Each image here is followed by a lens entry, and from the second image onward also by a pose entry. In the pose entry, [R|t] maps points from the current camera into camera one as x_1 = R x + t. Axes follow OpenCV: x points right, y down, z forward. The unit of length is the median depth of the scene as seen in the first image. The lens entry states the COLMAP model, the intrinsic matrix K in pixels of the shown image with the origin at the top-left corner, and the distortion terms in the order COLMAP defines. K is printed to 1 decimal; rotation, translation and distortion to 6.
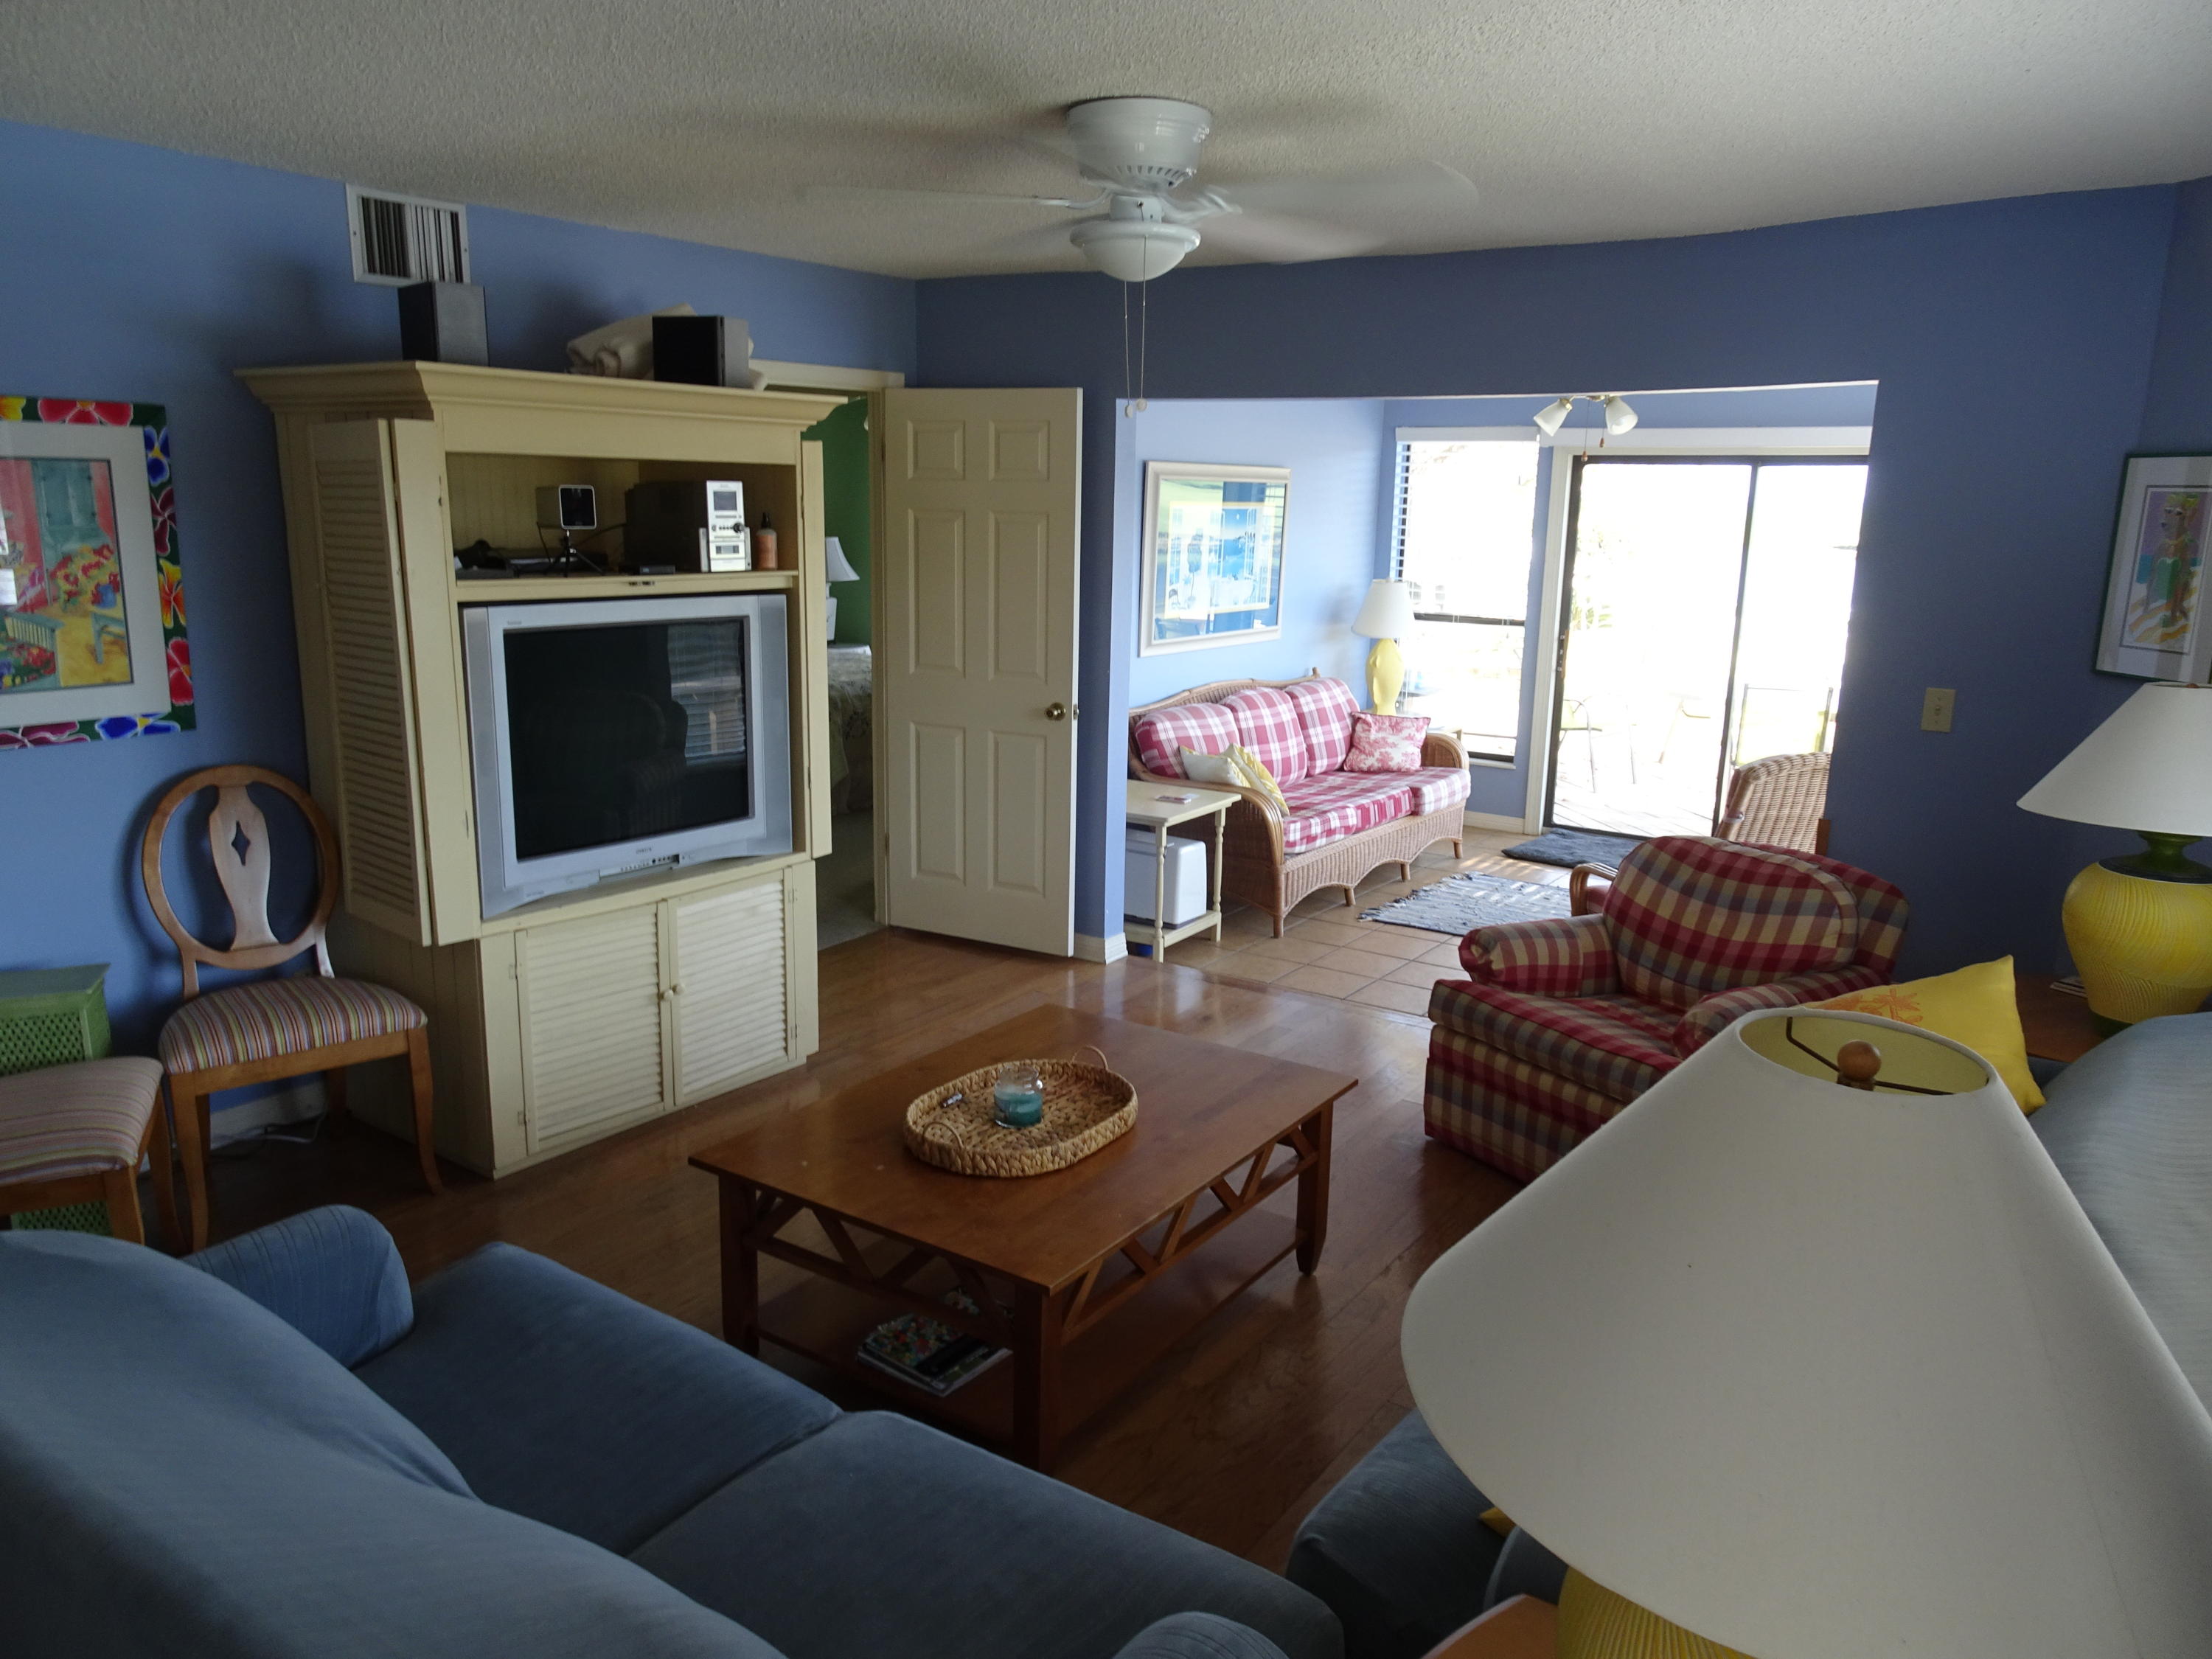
lens RADIAL K [[1574.8, 0, 1112.7], [0, 1574.8, 834.4], [0, 0, 1]] dist [0.009556, 0.003628]
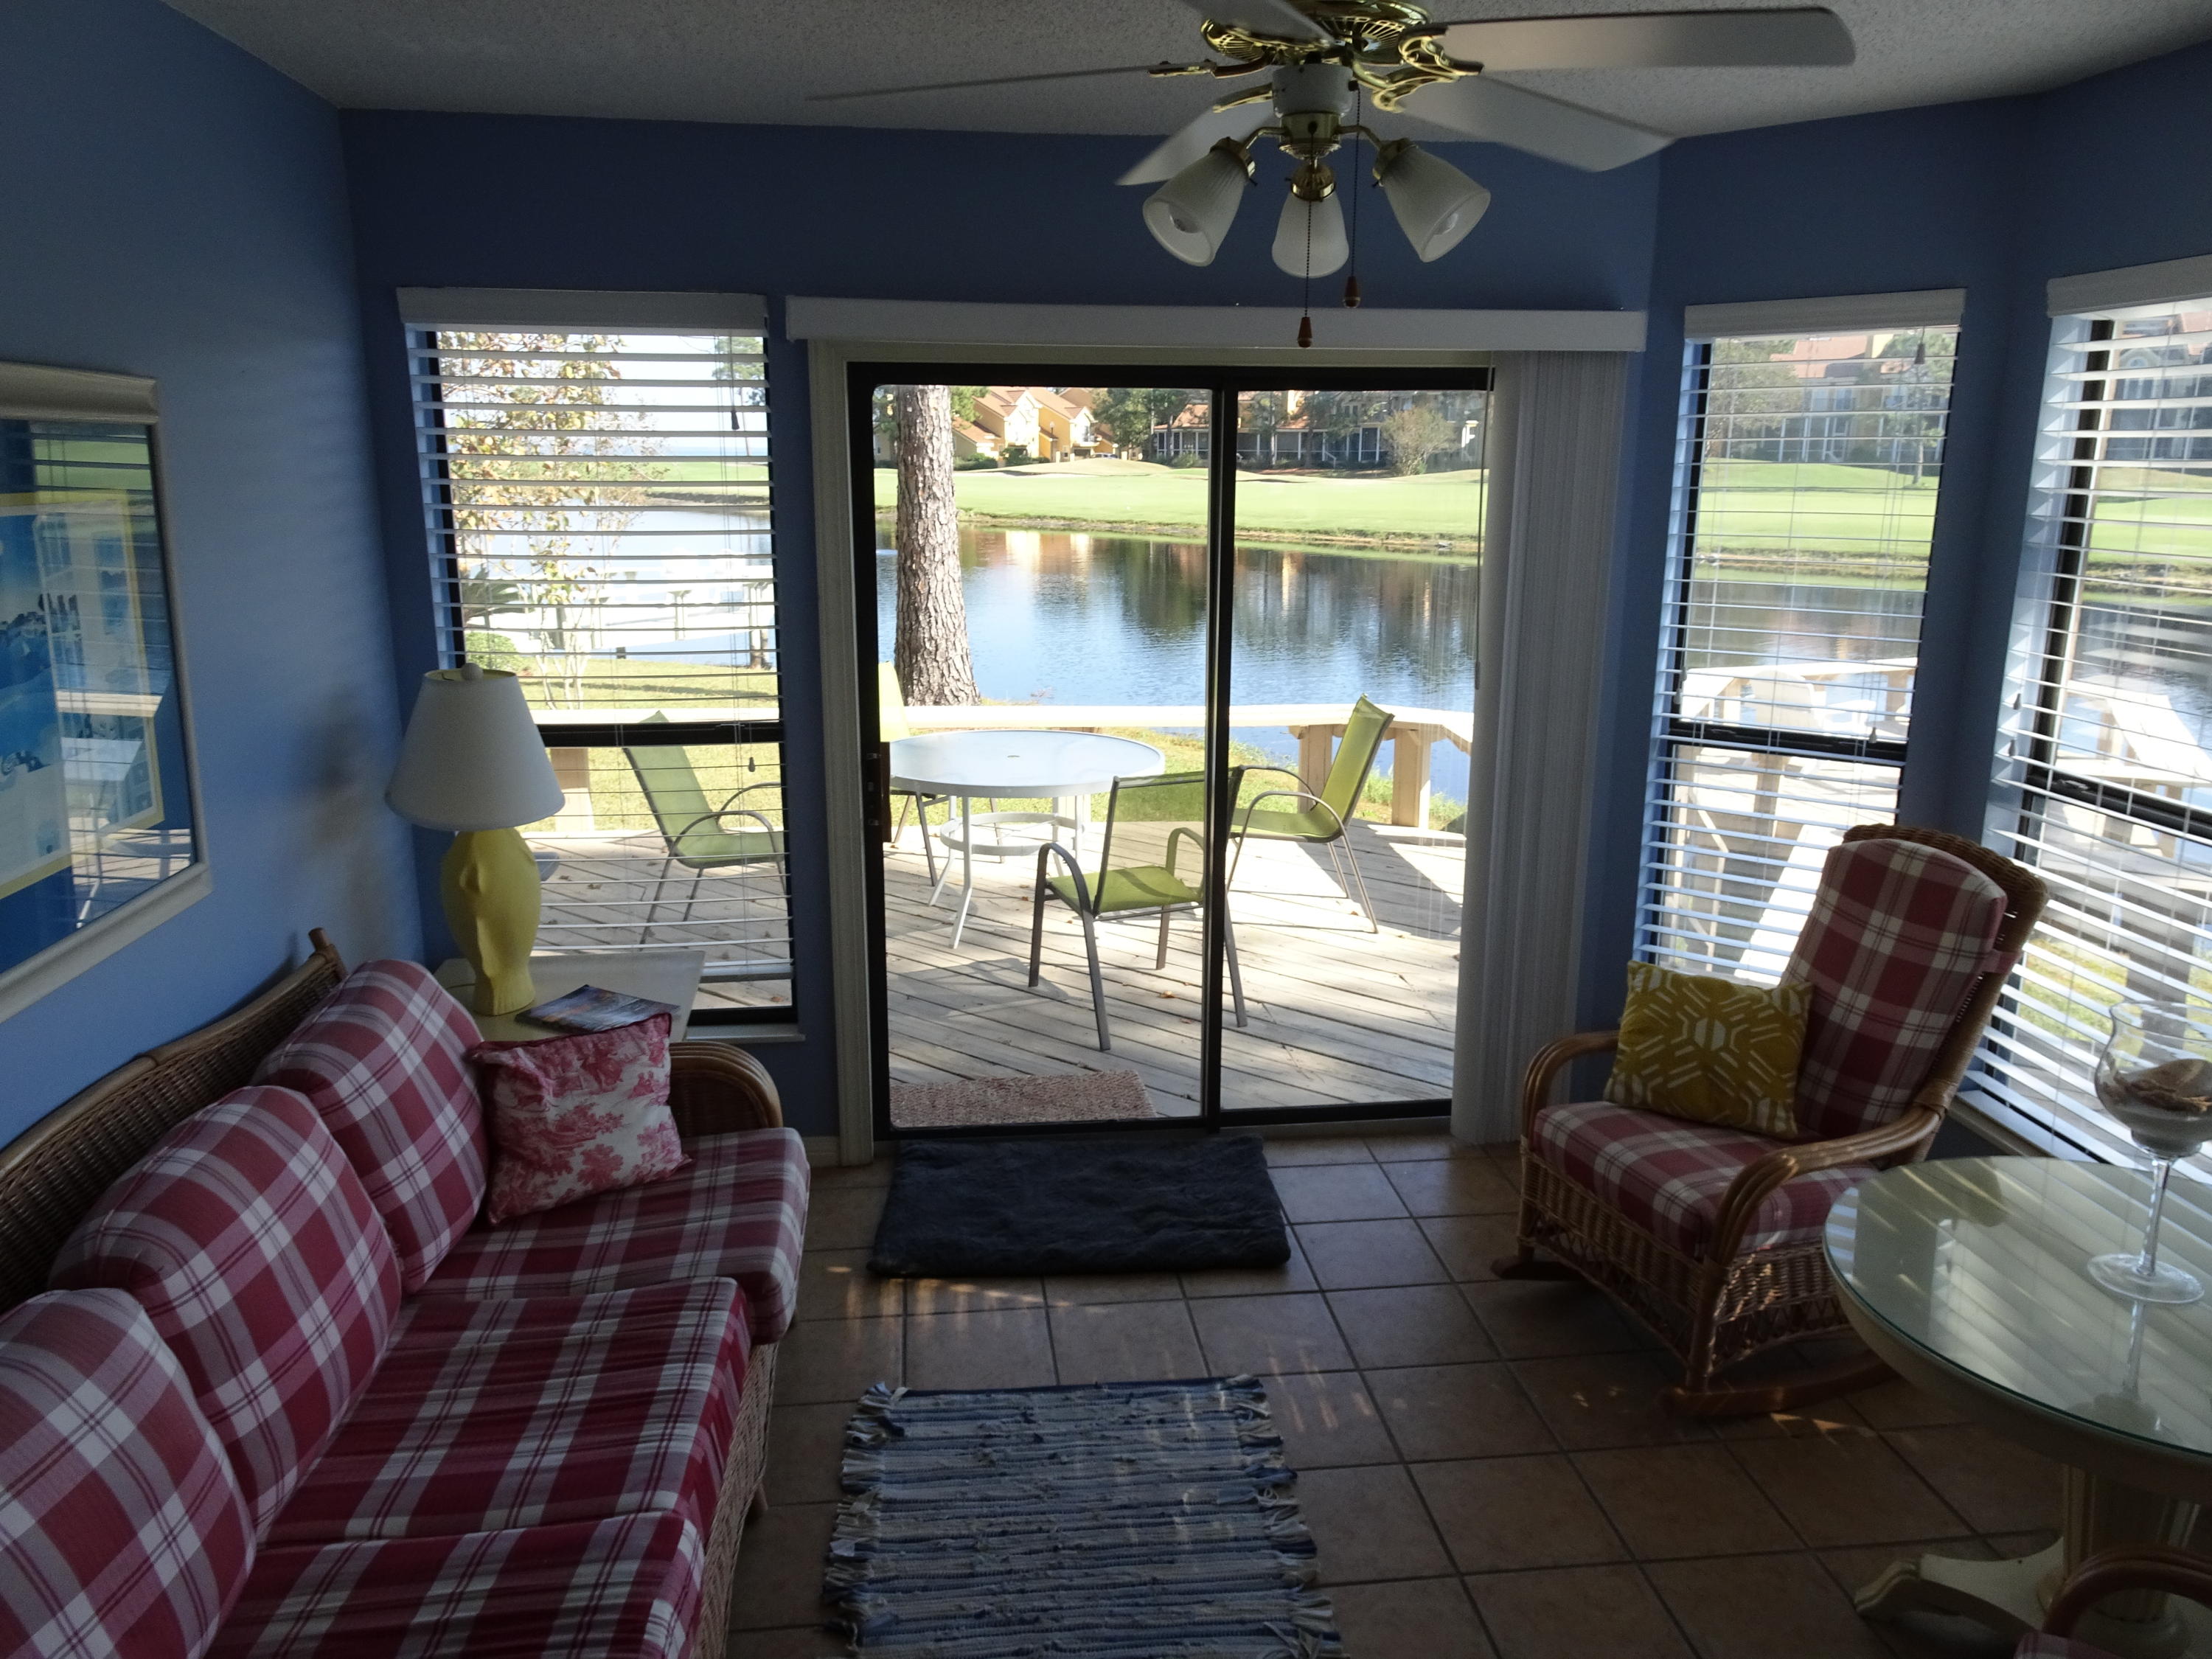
lens RADIAL K [[1574.8, 0, 1111.0], [0, 1574.8, 829.7], [0, 0, 1]] dist [0.009556, 0.003628]
pose [[0.752175, -0.168231, 0.637127, 0.039872], [0.151128, 0.985132, 0.081703, -0.141025], [-0.641399, 0.034833, 0.766416, 0.642507]]
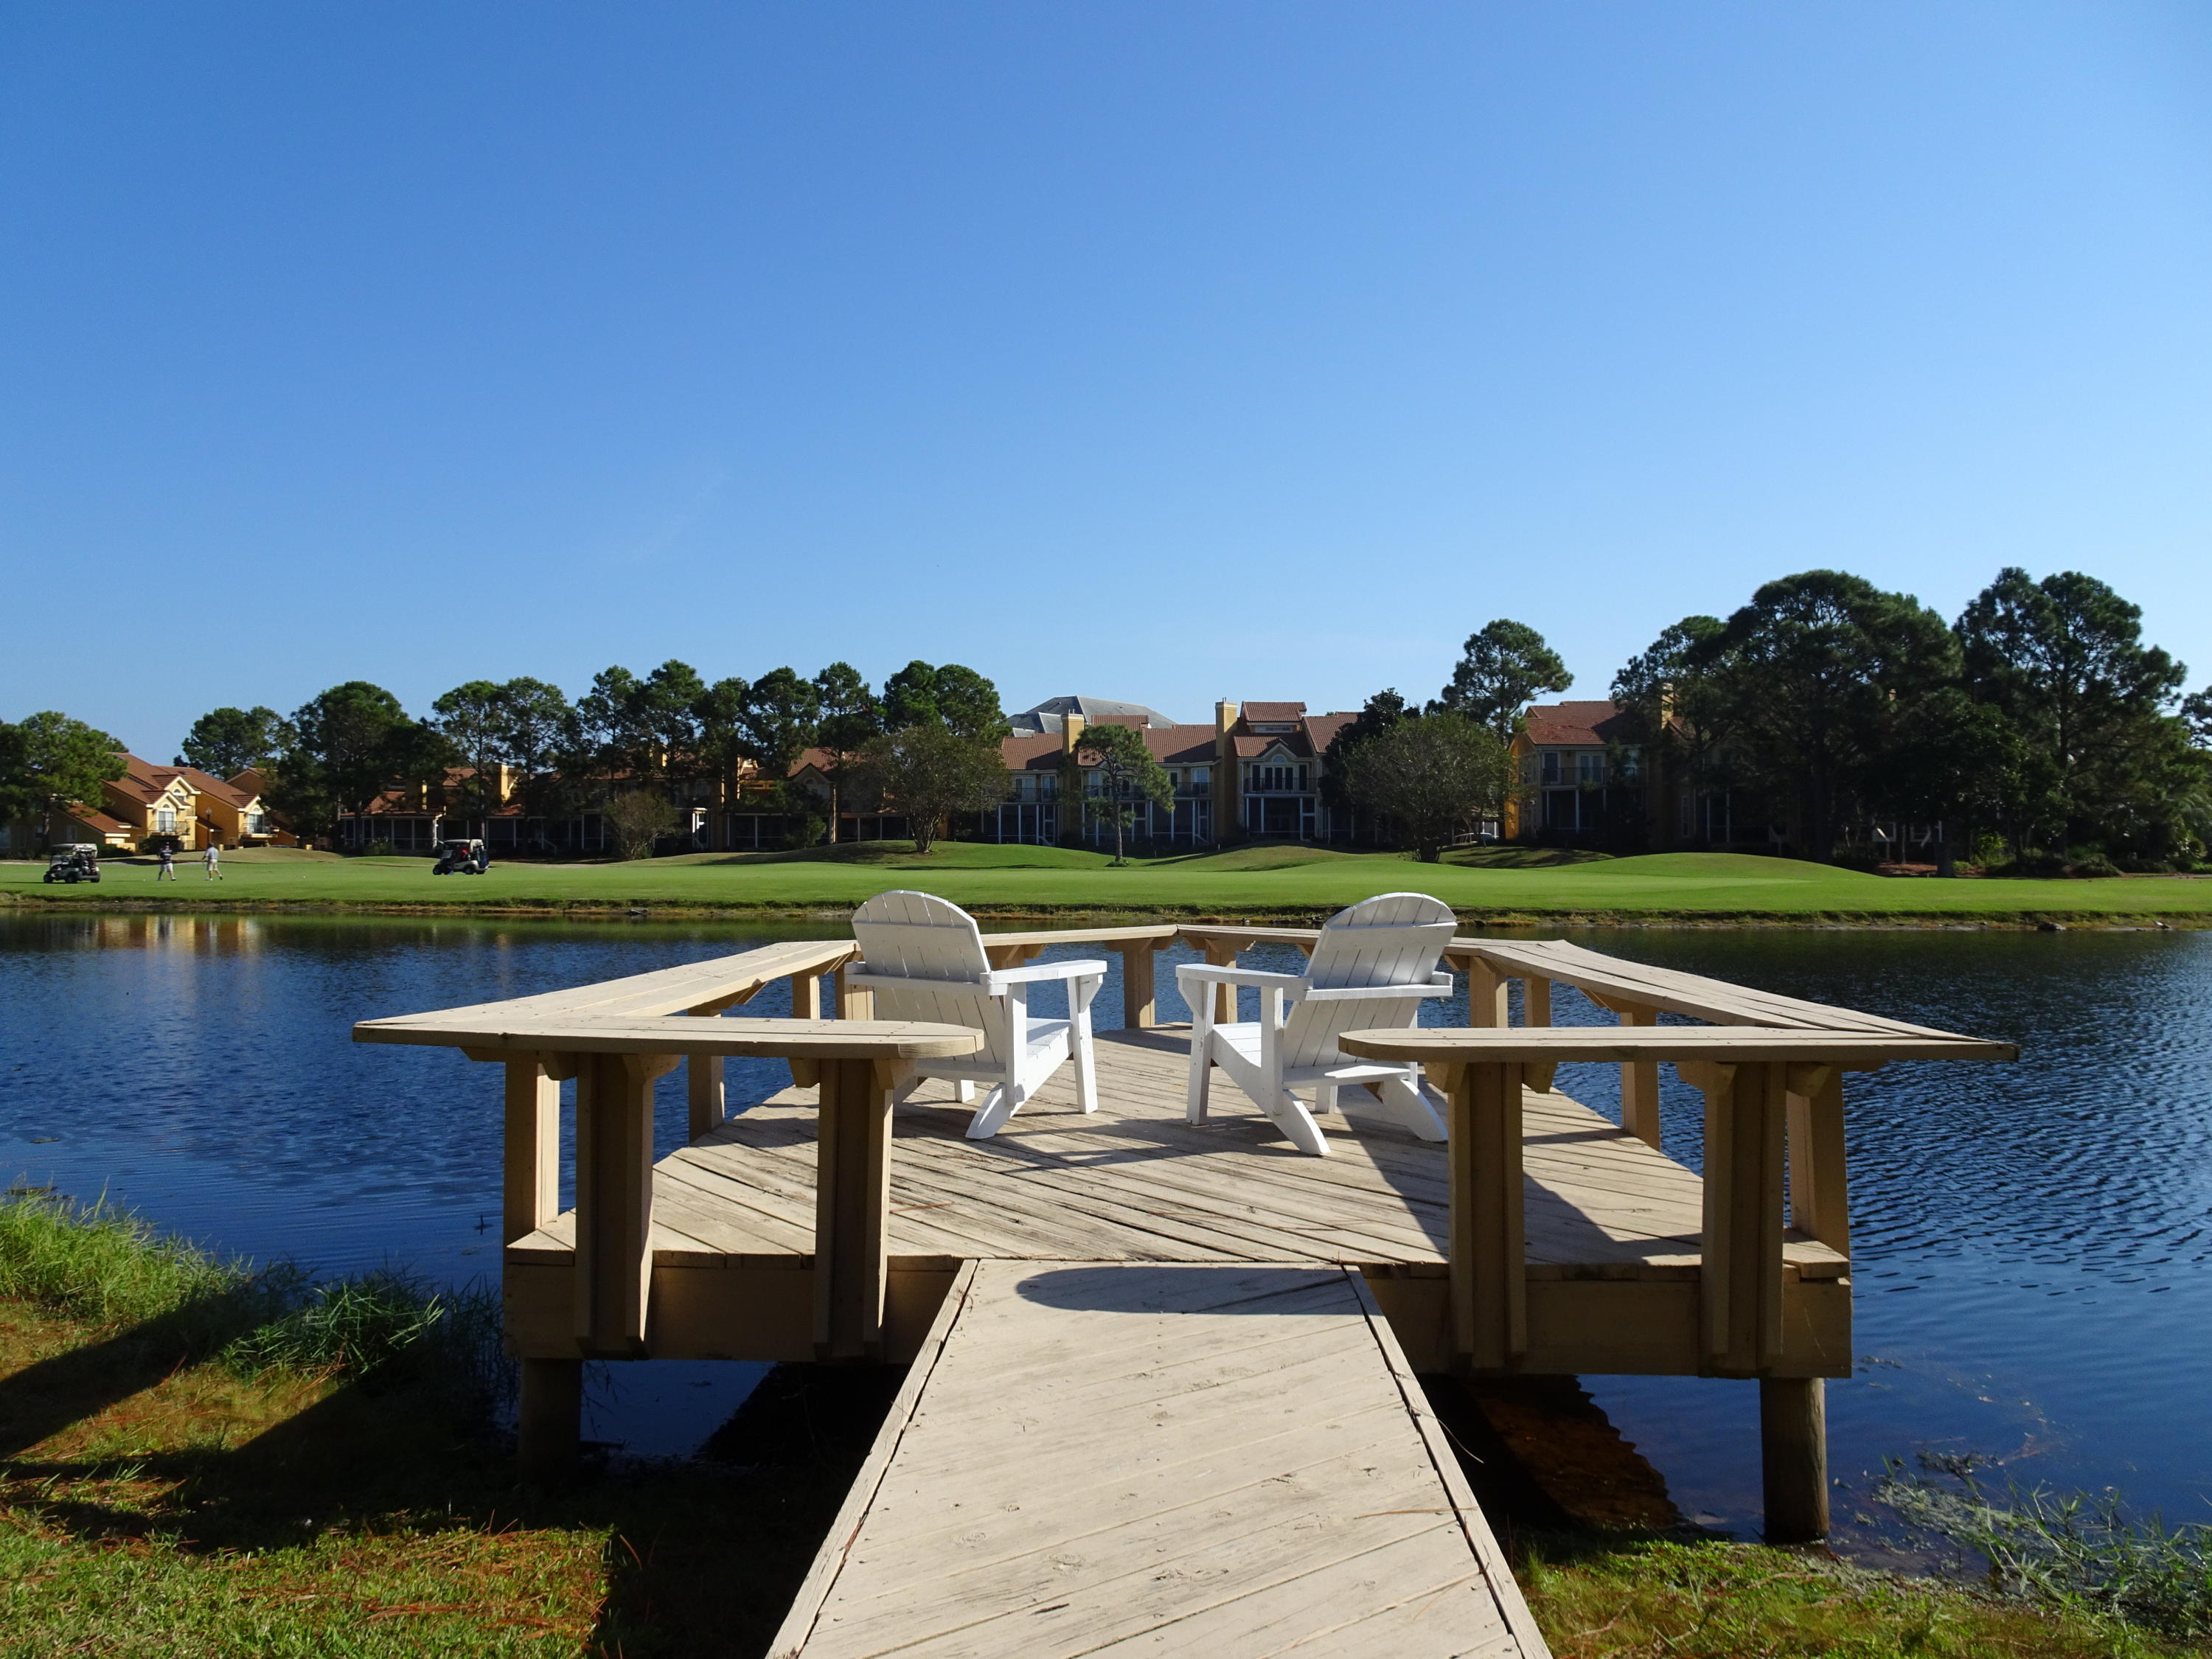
lens RADIAL K [[1574.8, 0, 1116.3], [0, 1574.8, 830.6], [0, 0, 1]] dist [0.009556, 0.003628]
pose [[0.380180, -0.001467, 0.924912, 0.987971], [0.206225, 0.974959, -0.083221, -0.014881], [-0.901629, 0.222379, 0.370962, 1.081472]]
